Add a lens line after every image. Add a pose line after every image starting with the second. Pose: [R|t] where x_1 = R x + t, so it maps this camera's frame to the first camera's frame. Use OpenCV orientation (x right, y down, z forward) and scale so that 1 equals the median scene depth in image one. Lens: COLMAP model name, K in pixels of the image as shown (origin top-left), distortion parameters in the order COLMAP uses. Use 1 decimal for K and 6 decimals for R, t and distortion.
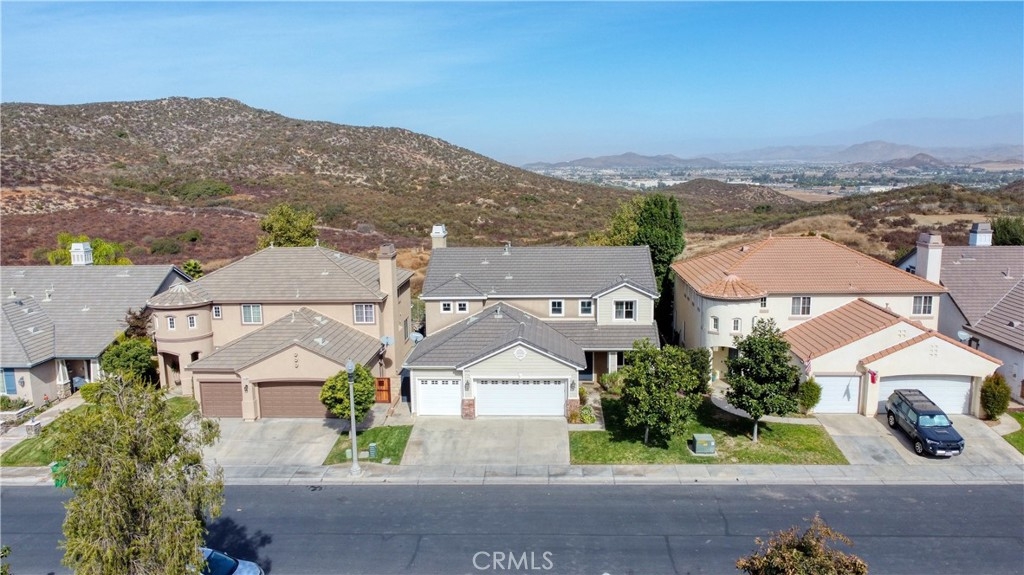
lens RADIAL K [[771.8, 0, 511.4], [0, 771.8, 298.6], [0, 0, 1]] dist [0.009270, -0.015048]
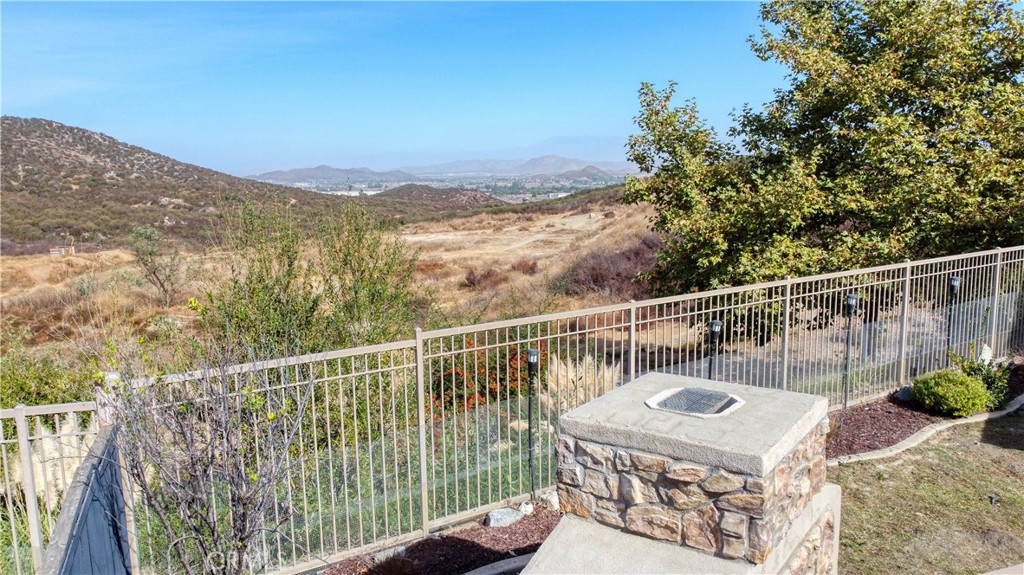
lens RADIAL K [[771.8, 0, 511.4], [0, 771.8, 298.6], [0, 0, 1]] dist [0.009270, -0.015048]
pose [[0.926175, -0.064211, 0.371588, -0.106596], [0.070742, 0.997487, -0.003957, -0.007170], [-0.370400, 0.029952, 0.928389, 1.275530]]
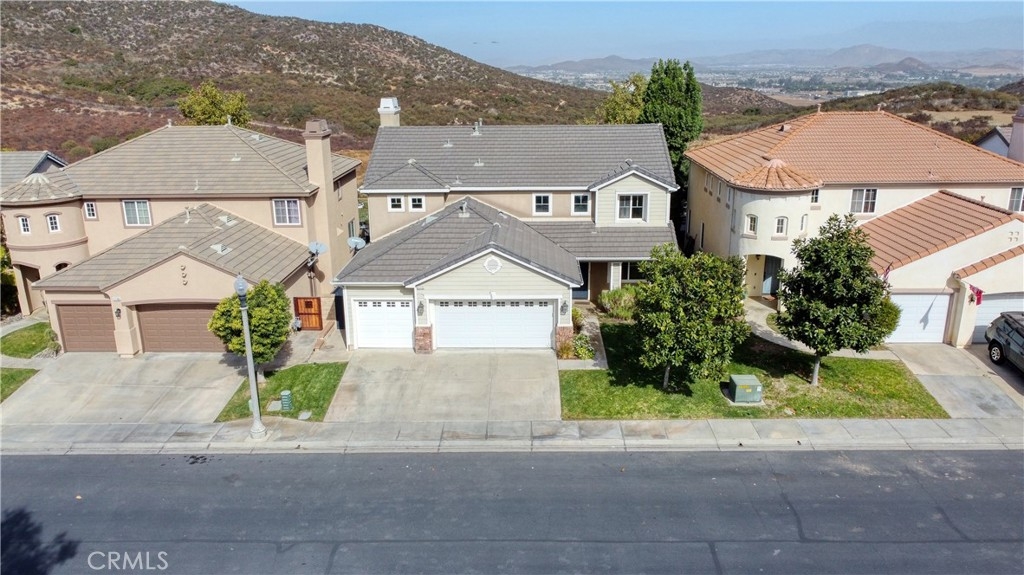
lens RADIAL K [[771.8, 0, 511.4], [0, 771.8, 298.6], [0, 0, 1]] dist [0.009270, -0.015048]
pose [[0.999691, -0.004128, 0.024494, 0.009762], [0.001219, 0.993058, 0.117622, 0.014876], [-0.024810, -0.117556, 0.992756, 0.237514]]
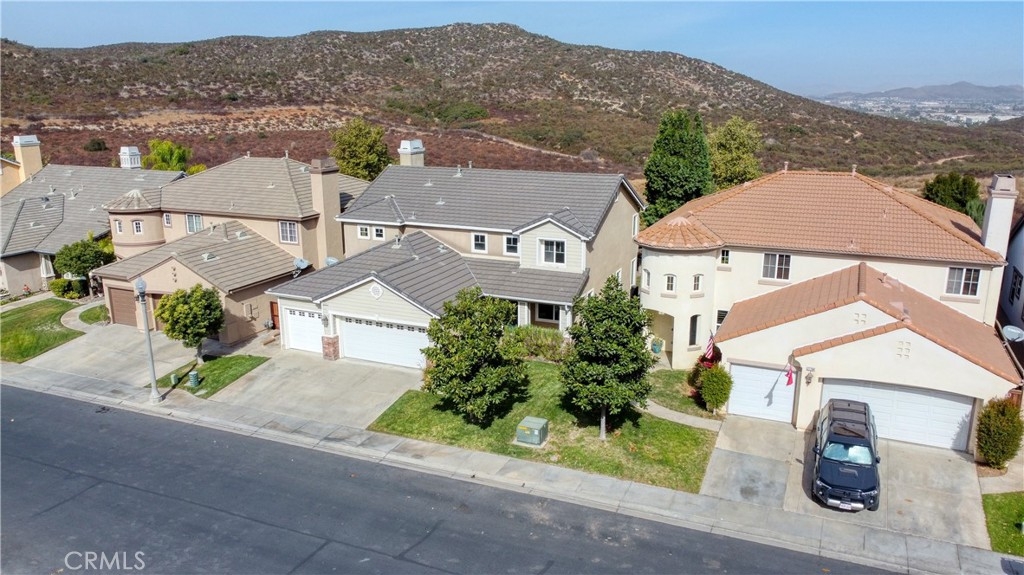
lens RADIAL K [[771.8, 0, 511.4], [0, 771.8, 298.6], [0, 0, 1]] dist [0.009270, -0.015048]
pose [[0.934153, 0.103987, -0.341386, 0.383426], [-0.073303, 0.992119, 0.101618, -0.015332], [0.349263, -0.069902, 0.934414, 0.227463]]
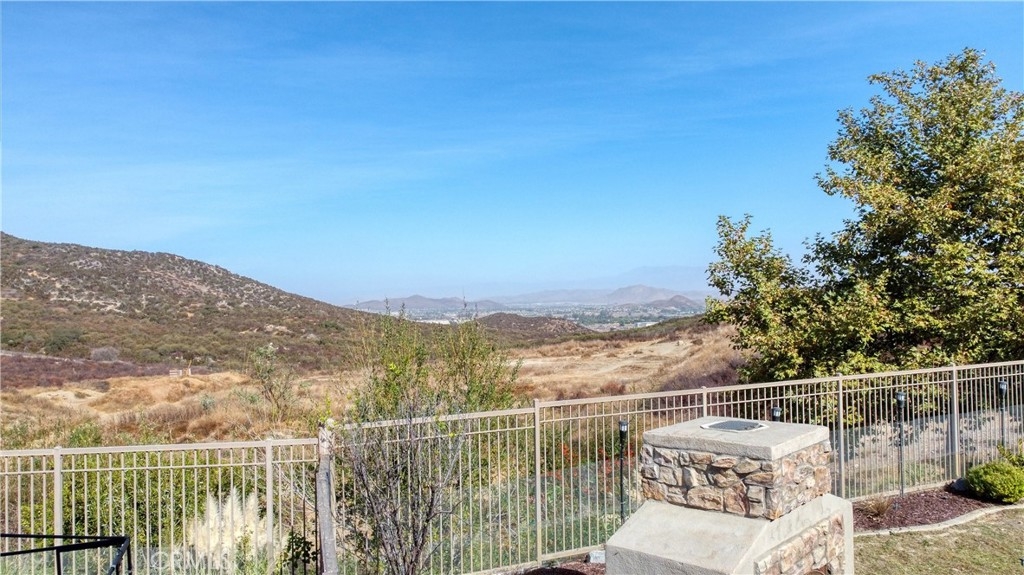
lens RADIAL K [[772.0, 0, 512.0], [0, 772.0, 287.5], [0, 0, 1]] dist [0.004163, -0.004148]
pose [[0.962487, 0.002066, 0.271321, -0.128417], [0.051451, 0.980438, -0.189985, 0.006085], [-0.266406, 0.196818, 0.943552, 1.229170]]
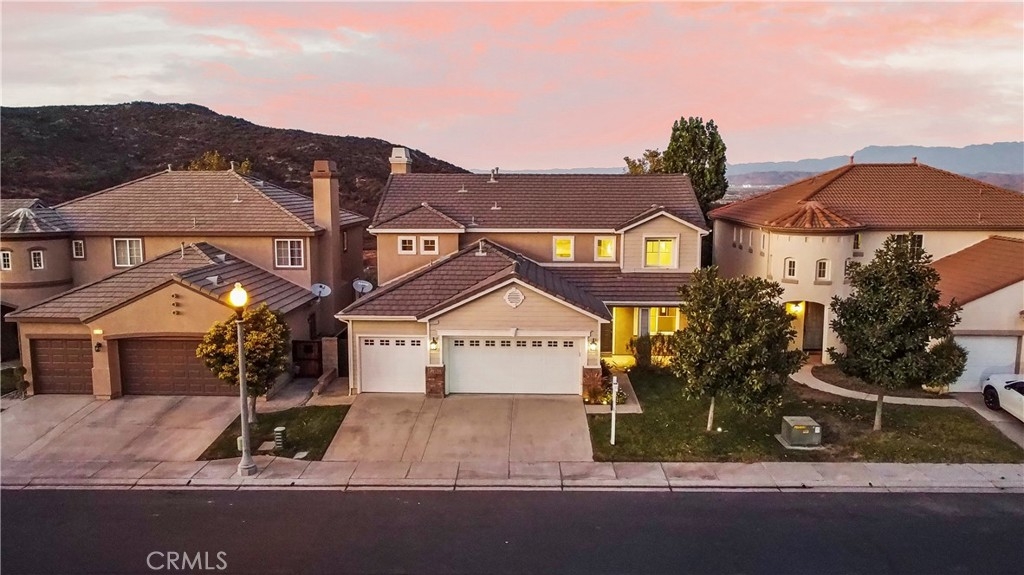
lens RADIAL K [[794.2, 0, 510.5], [0, 794.2, 298.0], [0, 0, 1]] dist [0.004330, 0.000376]
pose [[0.999620, 0.012146, 0.024753, -0.007167], [-0.011346, 0.999417, -0.032205, 0.081289], [-0.025130, 0.031912, 0.999175, 0.276534]]
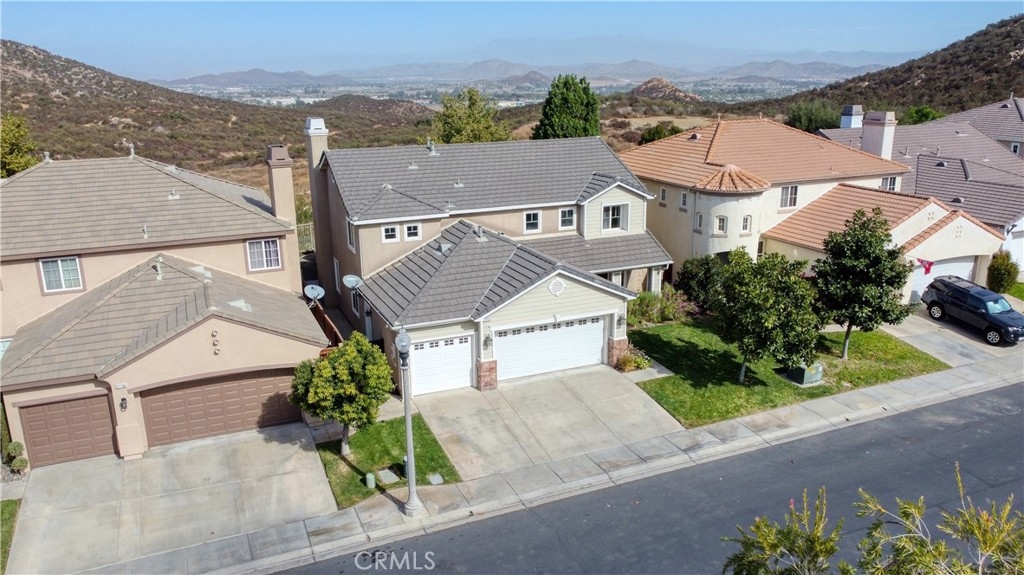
lens RADIAL K [[771.8, 0, 511.4], [0, 771.8, 298.6], [0, 0, 1]] dist [0.009270, -0.015048]
pose [[0.897132, -0.121889, 0.424614, -0.285354], [0.078245, 0.989828, 0.118821, -0.004660], [-0.434778, -0.073374, 0.897544, 0.334544]]
